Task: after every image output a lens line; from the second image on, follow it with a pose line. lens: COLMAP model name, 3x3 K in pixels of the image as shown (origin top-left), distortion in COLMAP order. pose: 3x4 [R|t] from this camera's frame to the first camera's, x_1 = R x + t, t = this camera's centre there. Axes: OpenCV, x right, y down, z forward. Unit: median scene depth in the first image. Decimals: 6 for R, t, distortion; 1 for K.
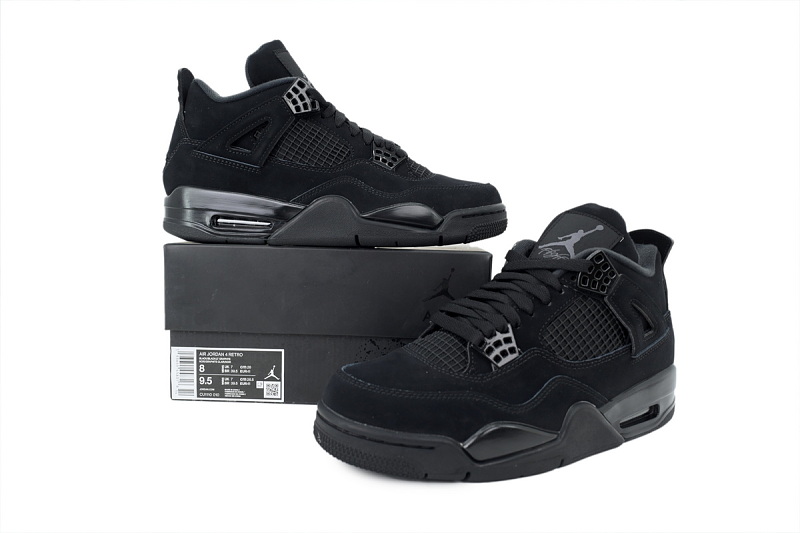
lens RADIAL K [[592.7, 0, 400.8], [0, 592.7, 263.4], [0, 0, 1]] dist [0.005817, -0.003107]
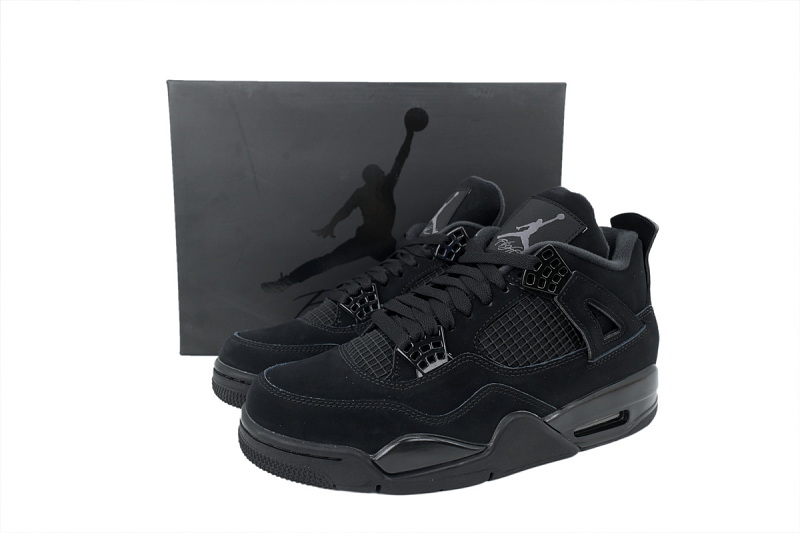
lens RADIAL K [[592.7, 0, 399.8], [0, 592.7, 268.6], [0, 0, 1]] dist [0.005817, -0.003107]
pose [[0.988545, 0.002026, -0.150913, 0.252966], [0.010848, 0.996370, 0.084434, -0.065989], [0.150536, -0.085104, 0.984935, 0.079995]]
